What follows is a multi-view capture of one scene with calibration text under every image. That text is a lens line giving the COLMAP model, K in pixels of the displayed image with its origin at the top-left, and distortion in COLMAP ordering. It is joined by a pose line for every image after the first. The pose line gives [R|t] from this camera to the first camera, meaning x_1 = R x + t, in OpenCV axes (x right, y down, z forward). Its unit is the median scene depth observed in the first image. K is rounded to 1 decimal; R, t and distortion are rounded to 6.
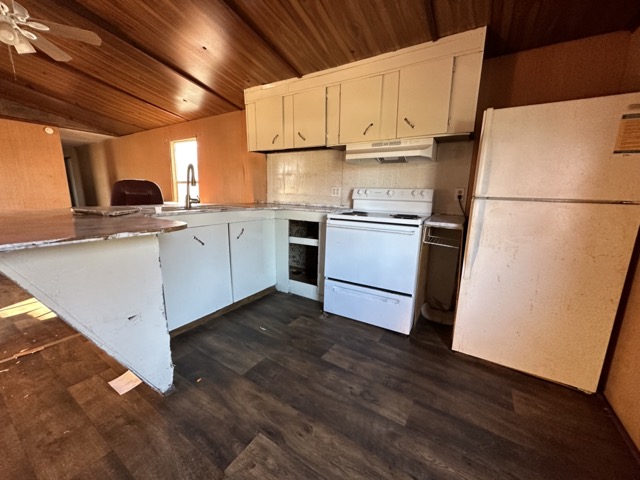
lens RADIAL K [[255.0, 0, 320.0], [0, 255.0, 240.0], [0, 0, 1]] dist [-0.000708, 0.000025]
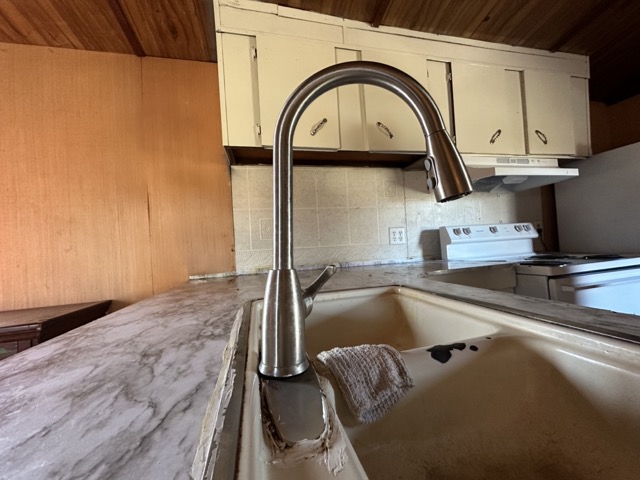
lens RADIAL K [[255.0, 0, 320.0], [0, 255.0, 240.0], [0, 0, 1]] dist [-0.000708, 0.000025]
pose [[0.701993, -0.046662, 0.710654, -0.602901], [0.207924, 0.967806, -0.141843, -0.164858], [-0.681156, 0.247335, 0.689095, 0.884036]]
